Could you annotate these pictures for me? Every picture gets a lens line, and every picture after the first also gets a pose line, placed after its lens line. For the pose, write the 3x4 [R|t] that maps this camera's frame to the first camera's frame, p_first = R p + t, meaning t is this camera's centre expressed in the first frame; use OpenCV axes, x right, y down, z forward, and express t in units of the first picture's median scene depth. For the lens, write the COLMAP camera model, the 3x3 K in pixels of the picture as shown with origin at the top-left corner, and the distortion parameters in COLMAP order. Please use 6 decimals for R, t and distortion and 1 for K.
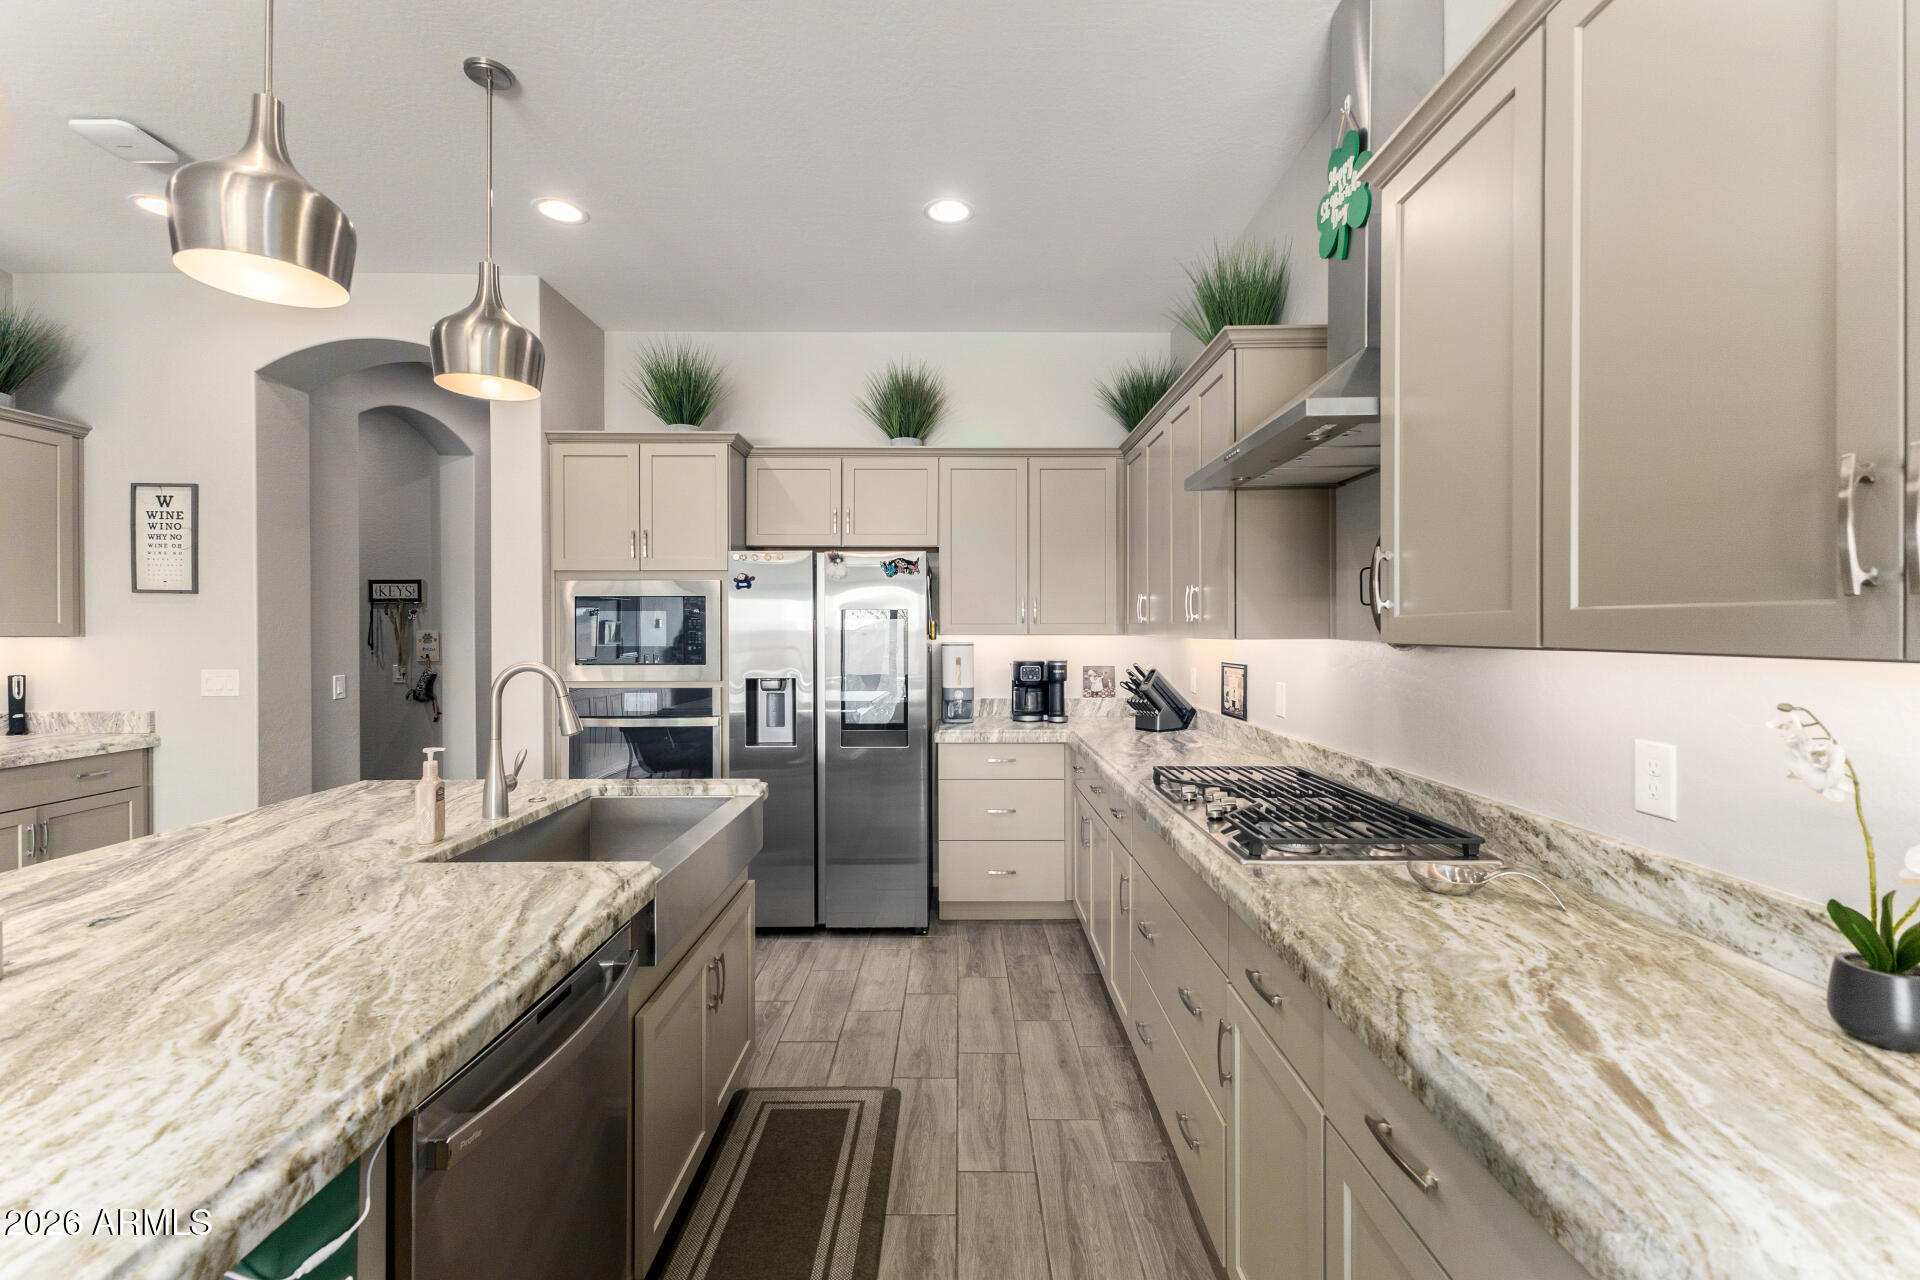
lens RADIAL K [[838.5, 0, 951.5], [0, 838.5, 644.9], [0, 0, 1]] dist [0.003621, 0.000716]
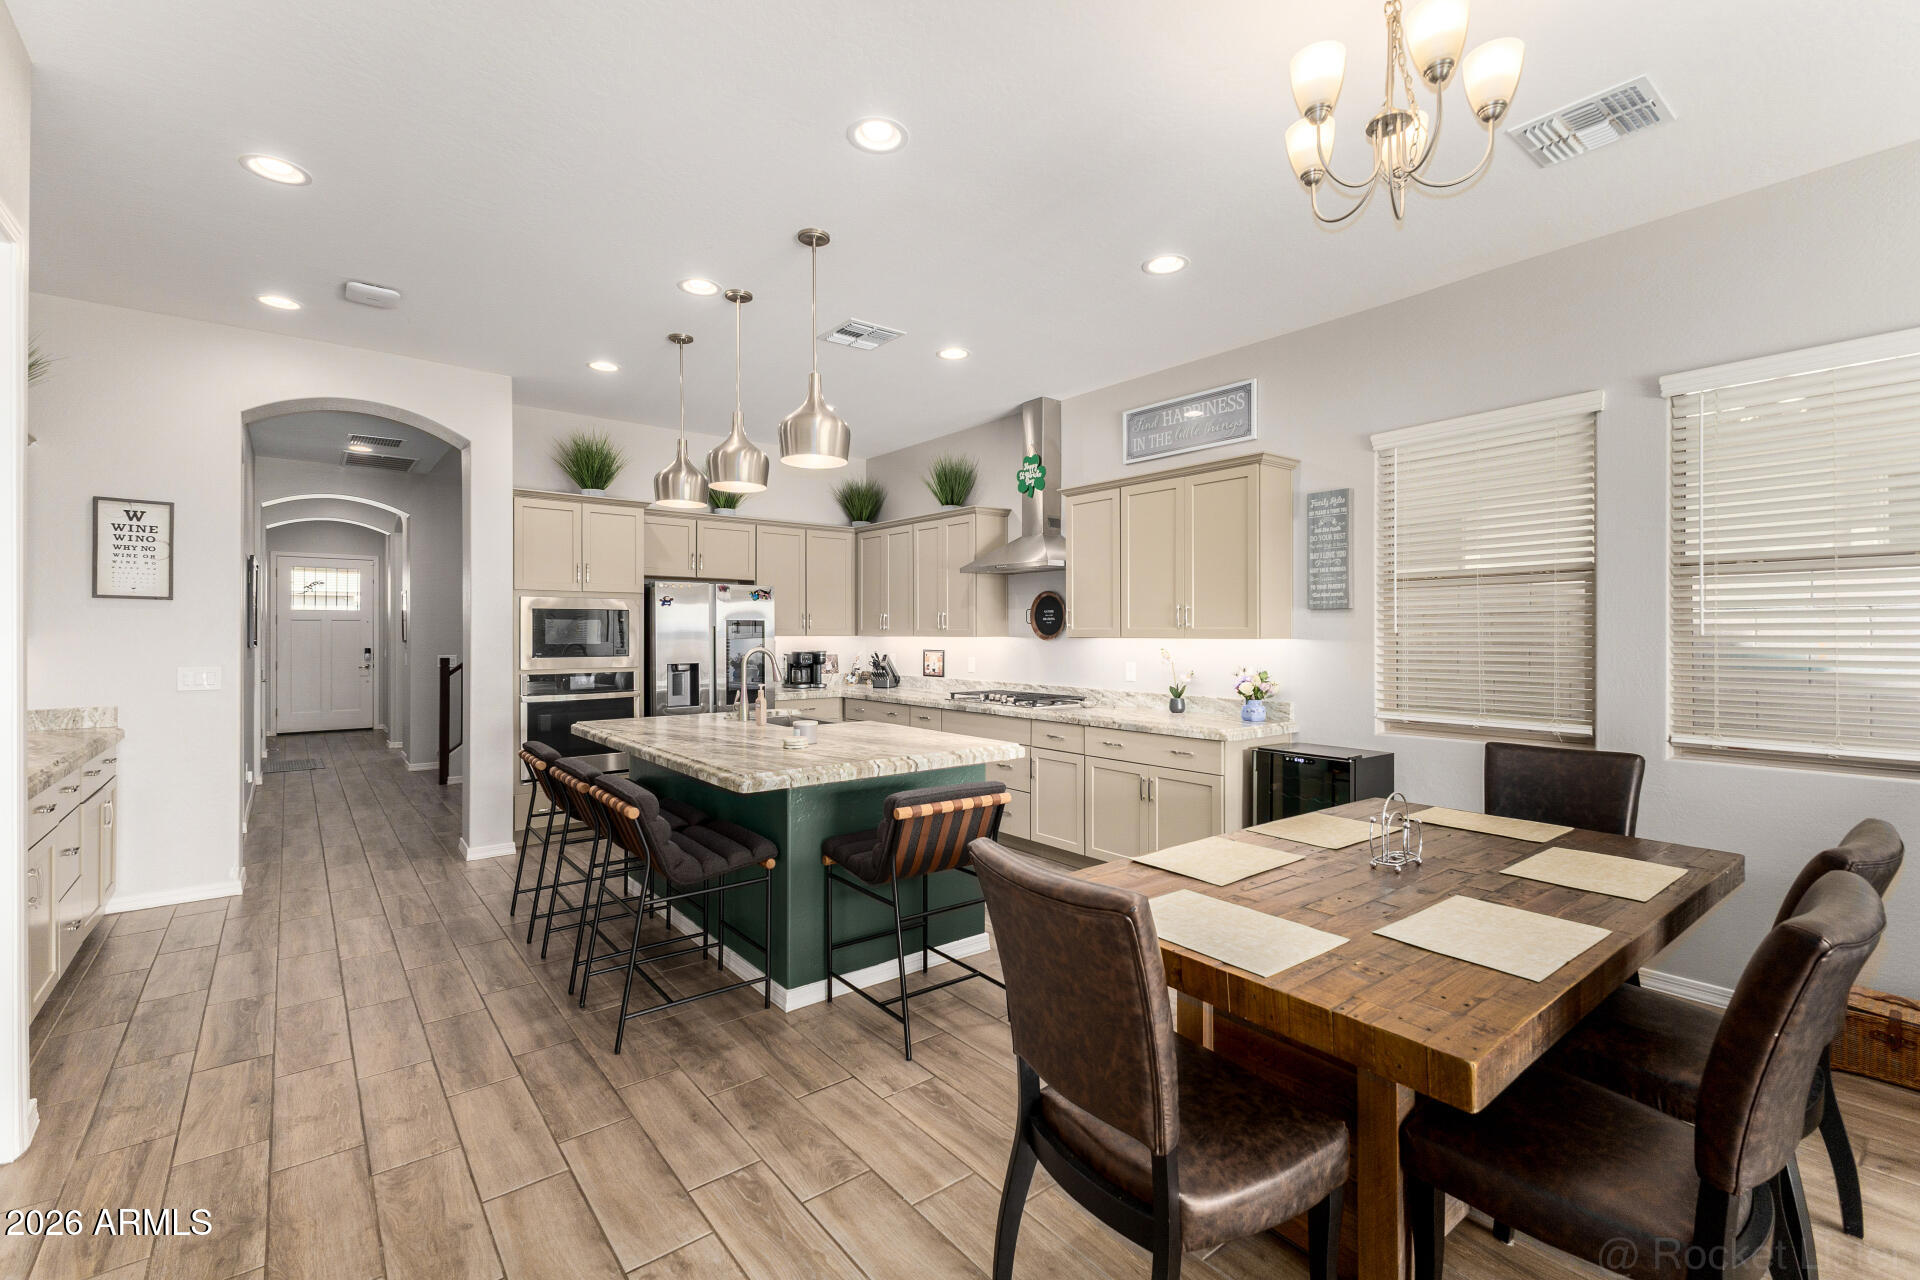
lens RADIAL K [[838.5, 0, 971.1], [0, 838.5, 631.8], [0, 0, 1]] dist [0.003621, 0.000716]
pose [[0.778543, 0.001634, 0.627590, -0.772521], [0.009423, 0.999853, -0.014294, 0.008289], [-0.627521, 0.017042, 0.778413, -0.552283]]
